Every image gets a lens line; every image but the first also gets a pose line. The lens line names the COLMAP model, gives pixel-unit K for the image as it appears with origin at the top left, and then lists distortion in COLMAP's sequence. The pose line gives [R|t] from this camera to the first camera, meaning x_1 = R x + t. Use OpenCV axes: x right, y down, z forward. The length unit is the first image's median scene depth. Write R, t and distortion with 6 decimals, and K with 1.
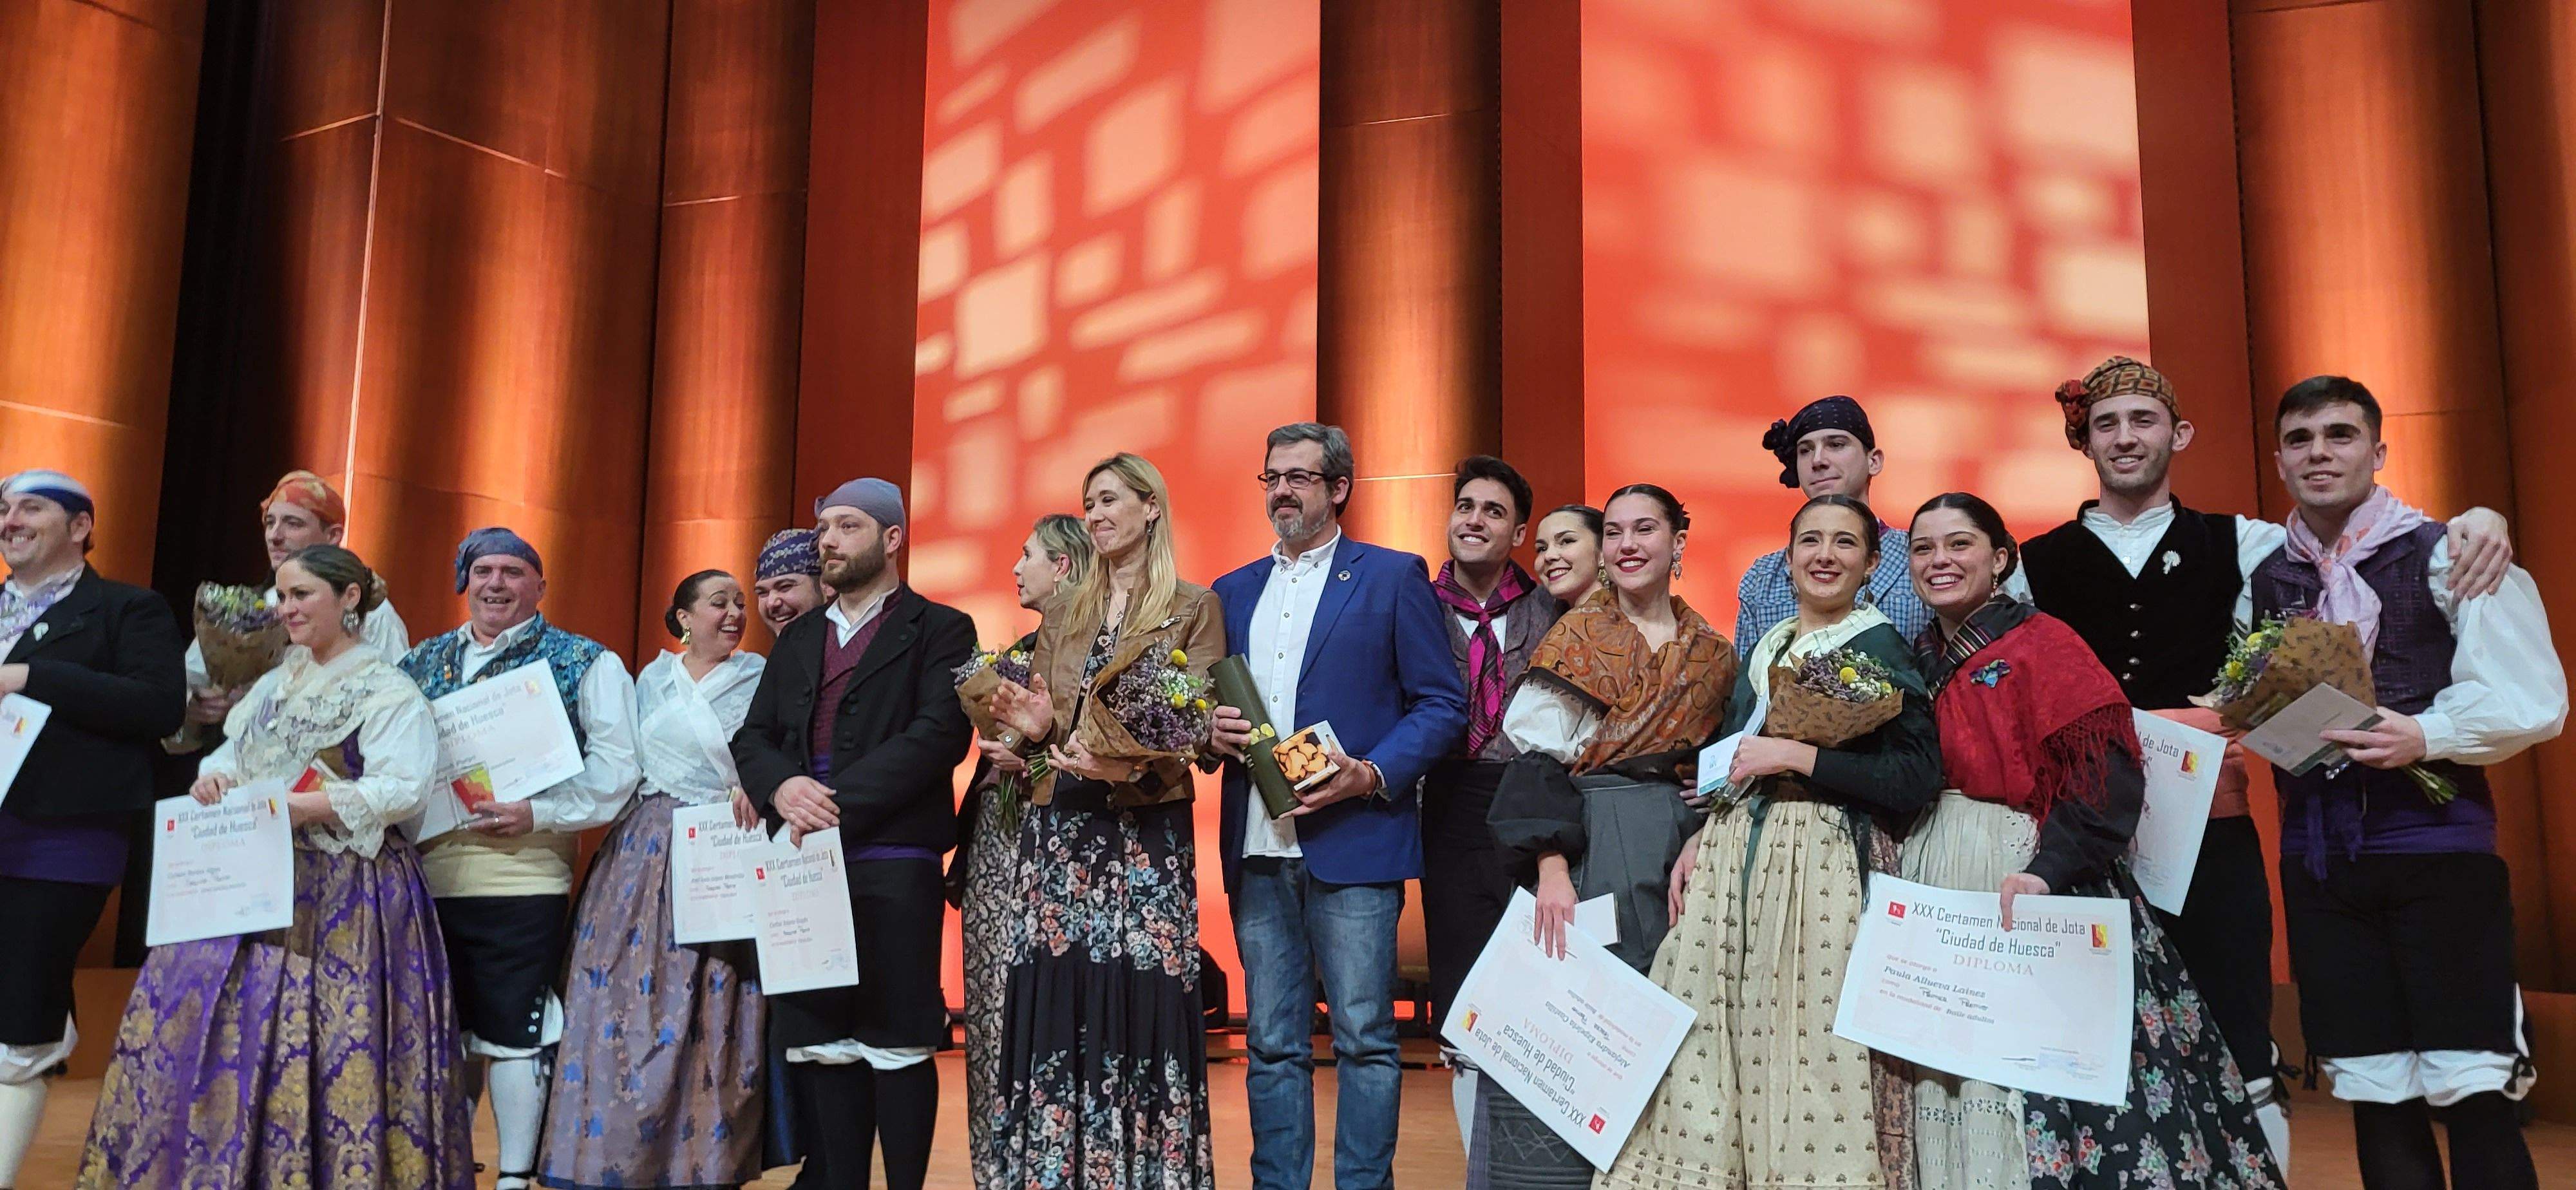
lens RADIAL K [[1952.1, 0, 1317.7], [0, 1952.1, 586.1], [0, 0, 1]] dist [0.050619, -0.044122]
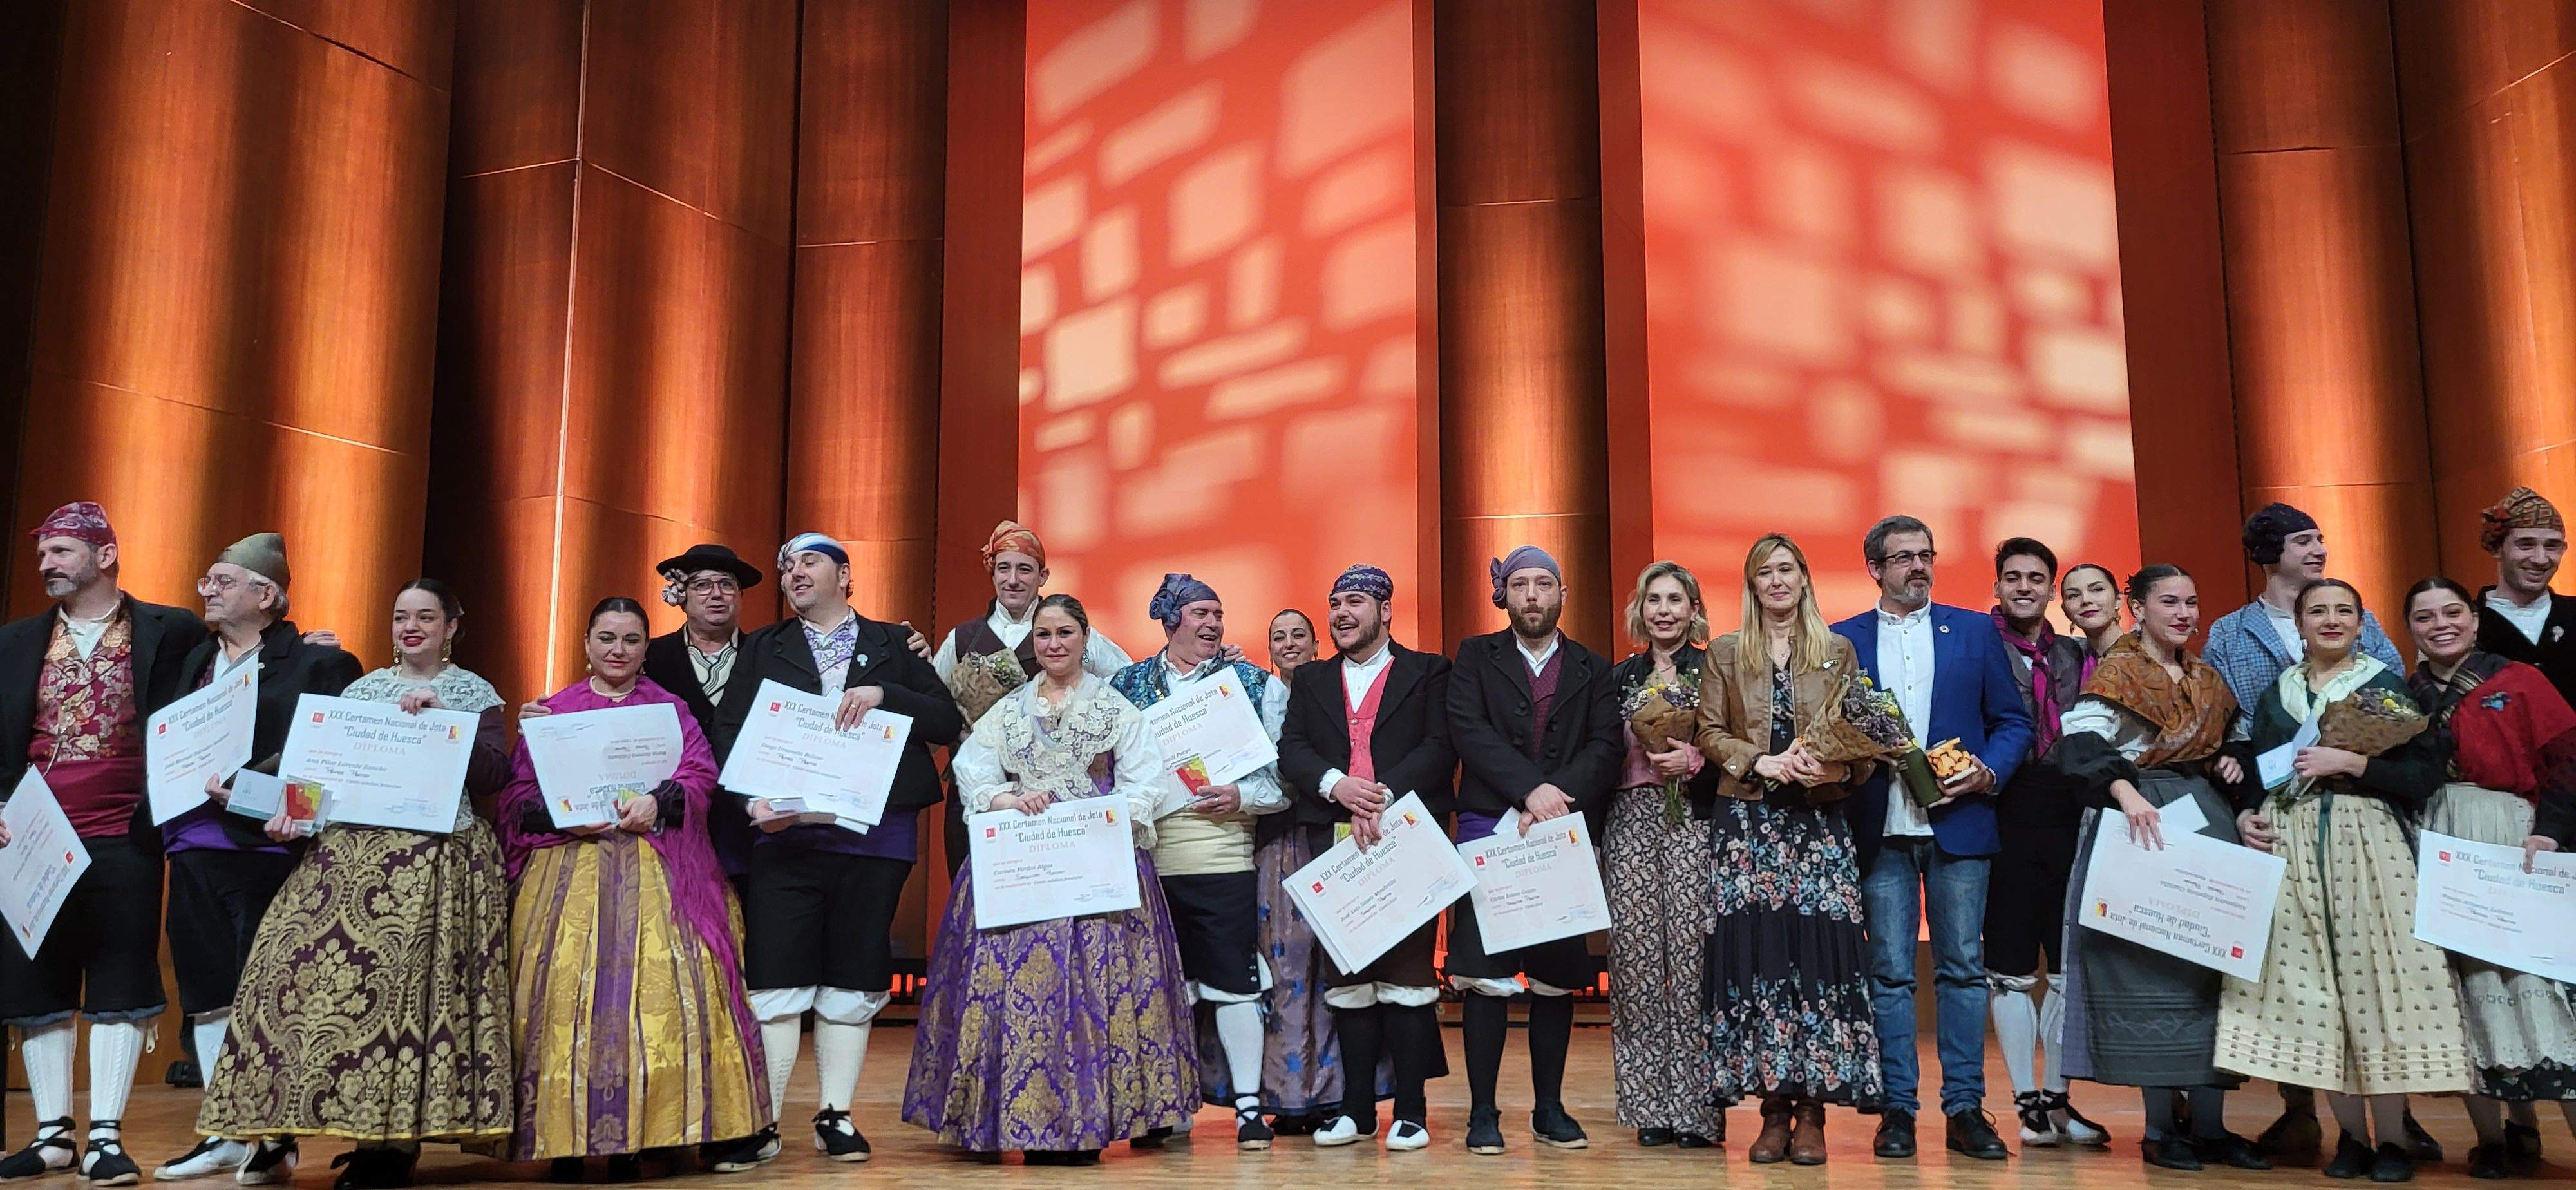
lens RADIAL K [[1952.1, 0, 1321.9], [0, 1952.1, 582.9], [0, 0, 1]] dist [0.050619, -0.044122]
pose [[0.988527, 0.011590, 0.150600, -0.237853], [-0.011340, 0.999933, -0.002522, -0.012096], [-0.150619, 0.000785, 0.988592, -0.113284]]
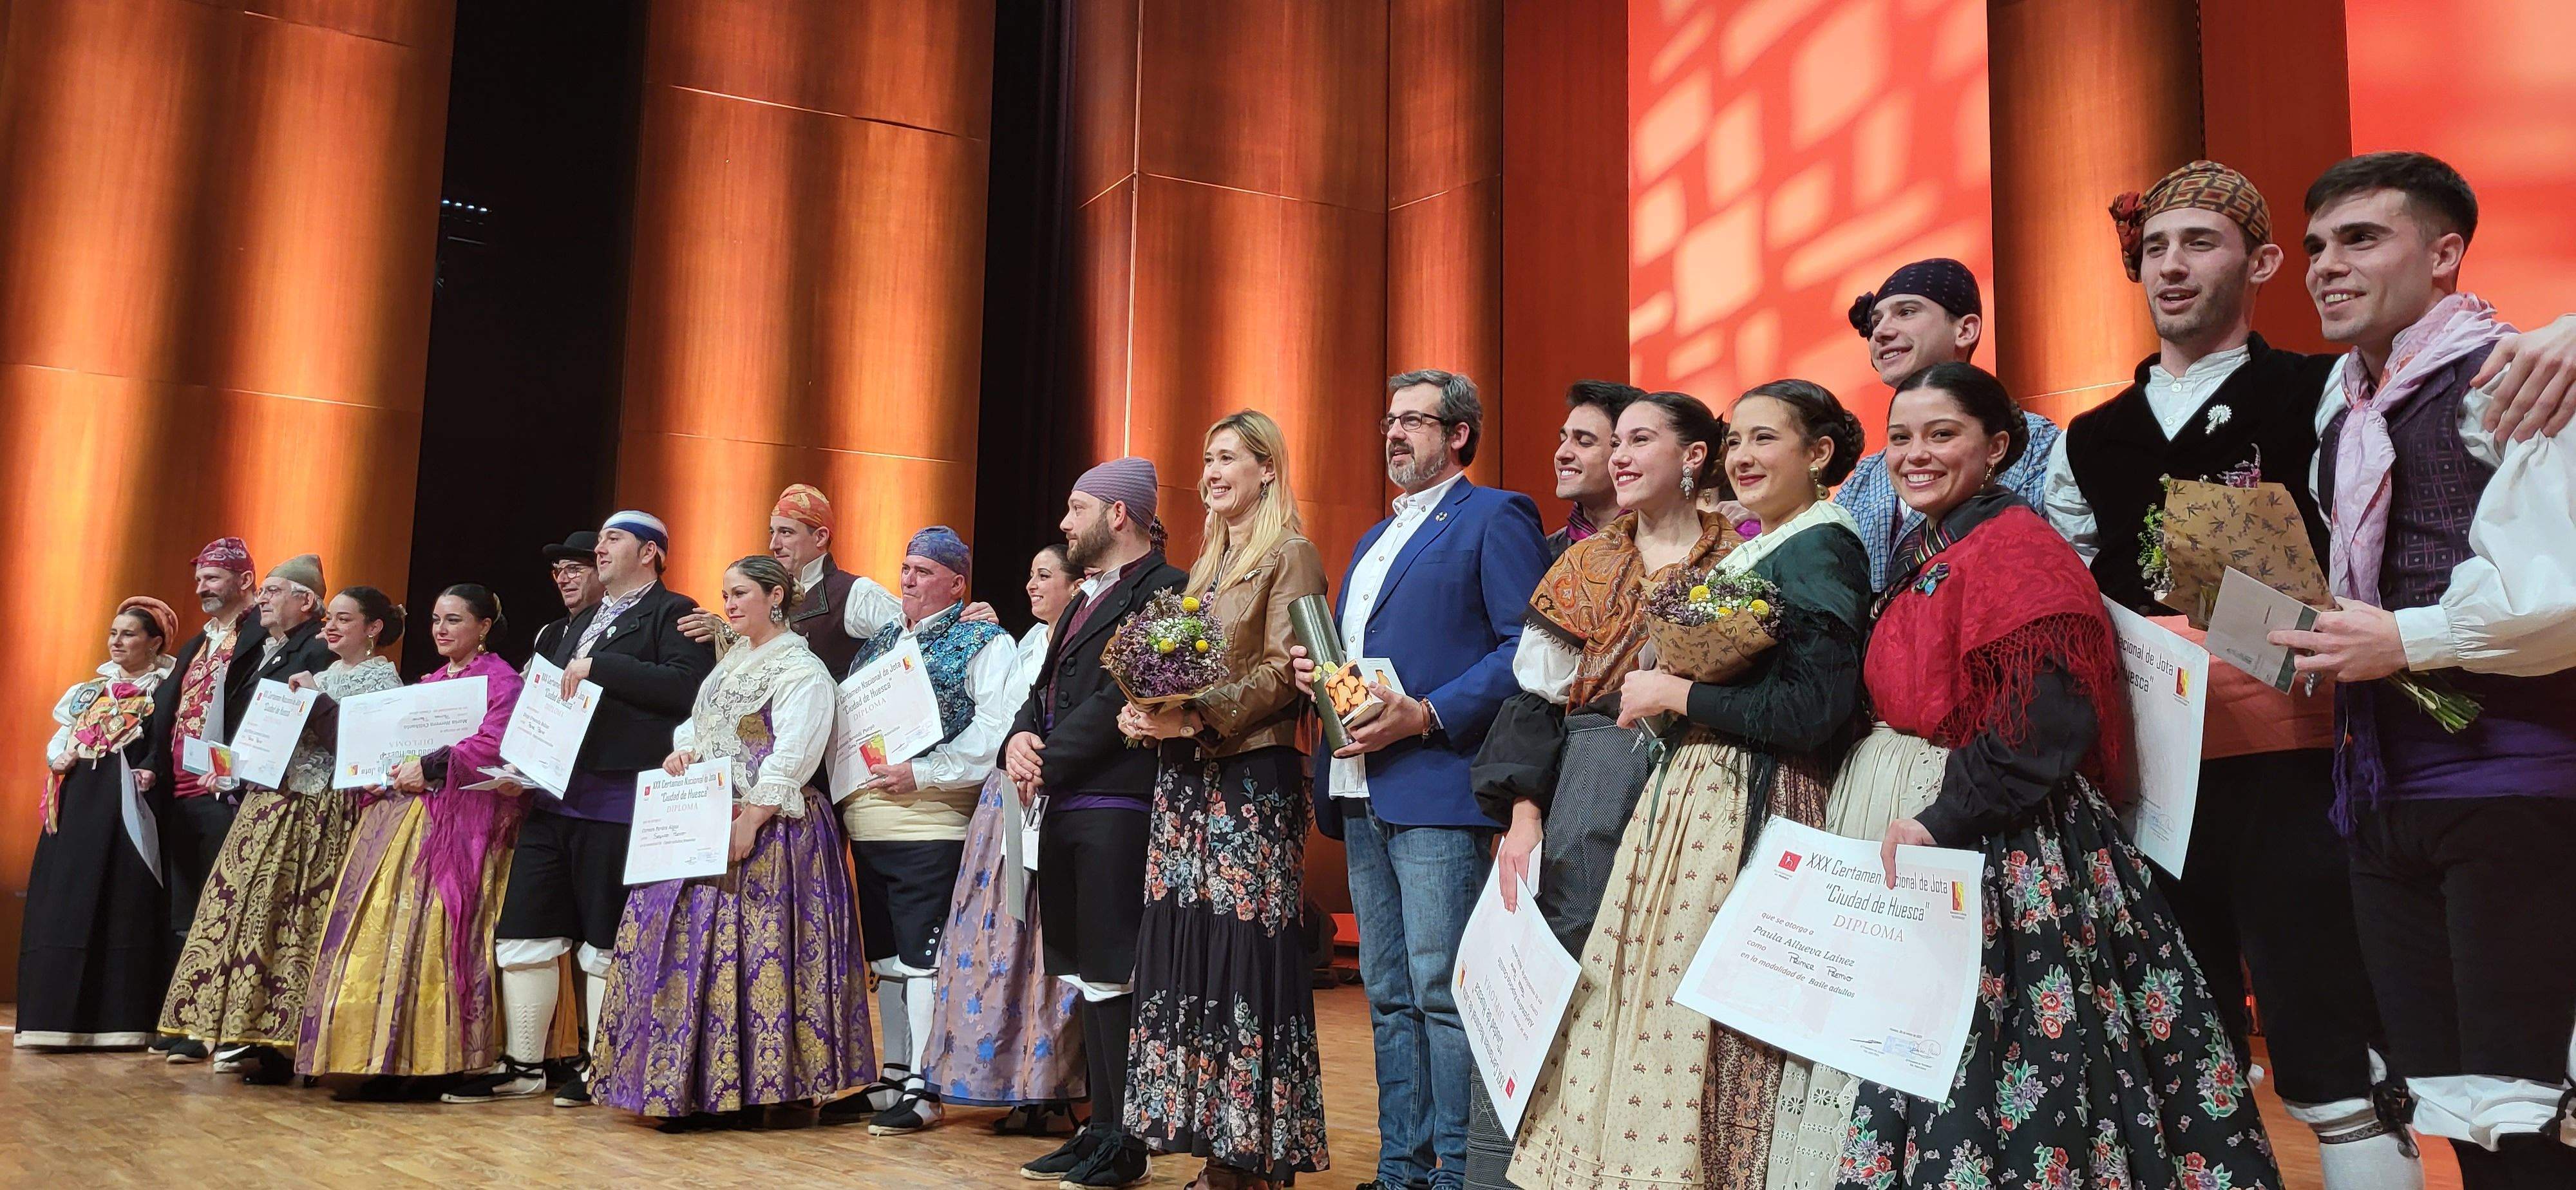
lens RADIAL K [[1952.1, 0, 1281.0], [0, 1952.1, 562.1], [0, 0, 1]] dist [0.050619, -0.044122]
pose [[0.858156, -0.062490, -0.509571, 0.171657], [0.065507, 0.997779, -0.012040, 0.009101], [0.509192, -0.023048, 0.860344, 0.047963]]
